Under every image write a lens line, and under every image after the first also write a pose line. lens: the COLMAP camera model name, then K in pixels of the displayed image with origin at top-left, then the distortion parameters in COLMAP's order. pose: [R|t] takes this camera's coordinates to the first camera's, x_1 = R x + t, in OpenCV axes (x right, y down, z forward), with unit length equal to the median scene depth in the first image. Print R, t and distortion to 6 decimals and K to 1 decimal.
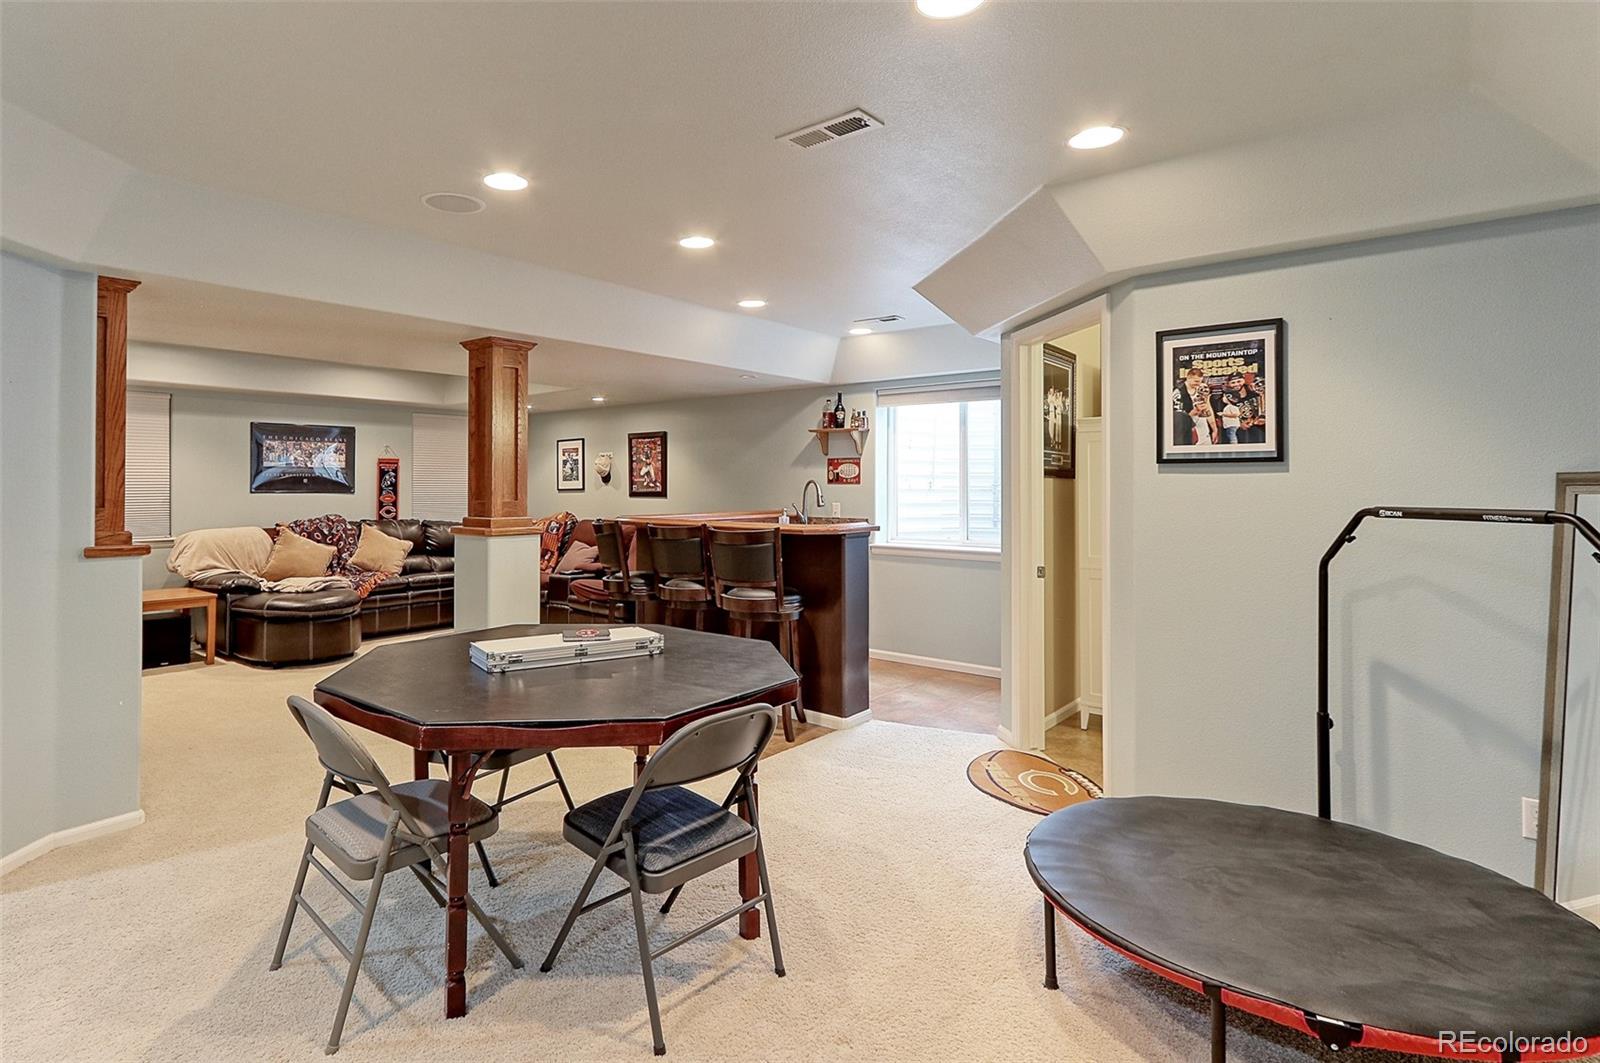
lens RADIAL K [[820.0, 0, 691.4], [0, 820.0, 479.3], [0, 0, 1]] dist [0.004124, 0.000710]
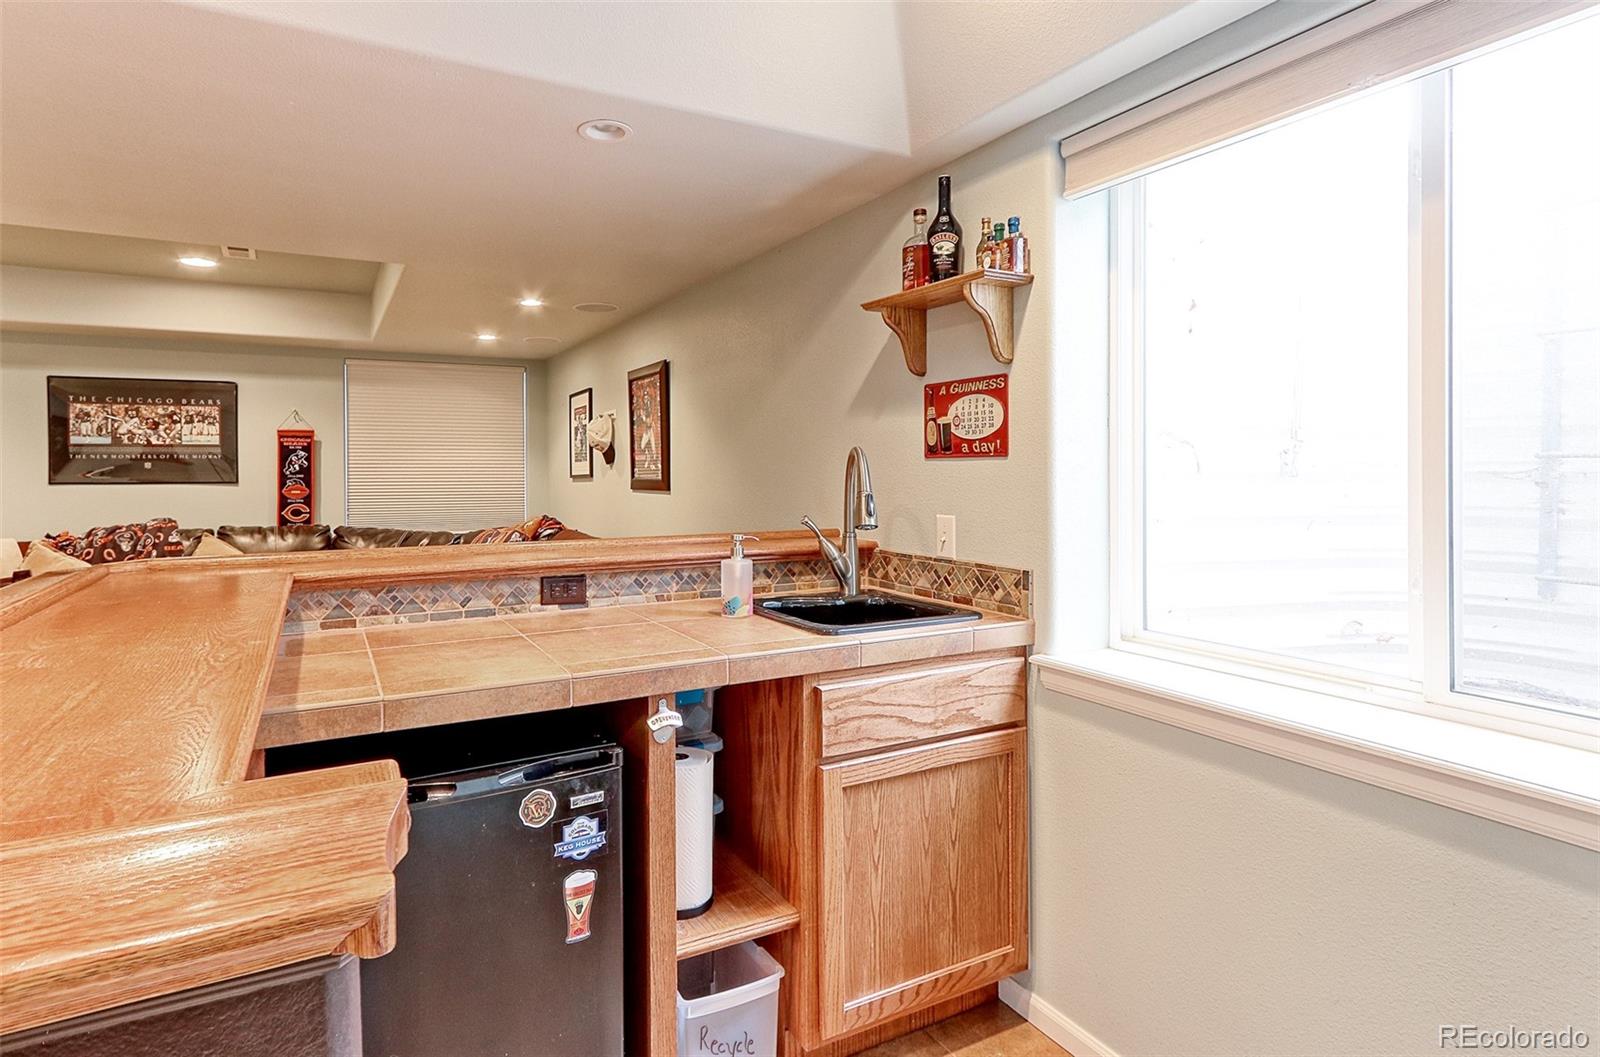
lens RADIAL K [[807.1, 0, 717.9], [0, 807.1, 476.8], [0, 0, 1]] dist [0.002775, 0.000612]
pose [[0.933806, -0.004616, -0.357751, 0.187004], [0.010258, 0.999851, 0.013875, 0.006845], [0.357633, -0.016627, 0.933714, 0.591402]]
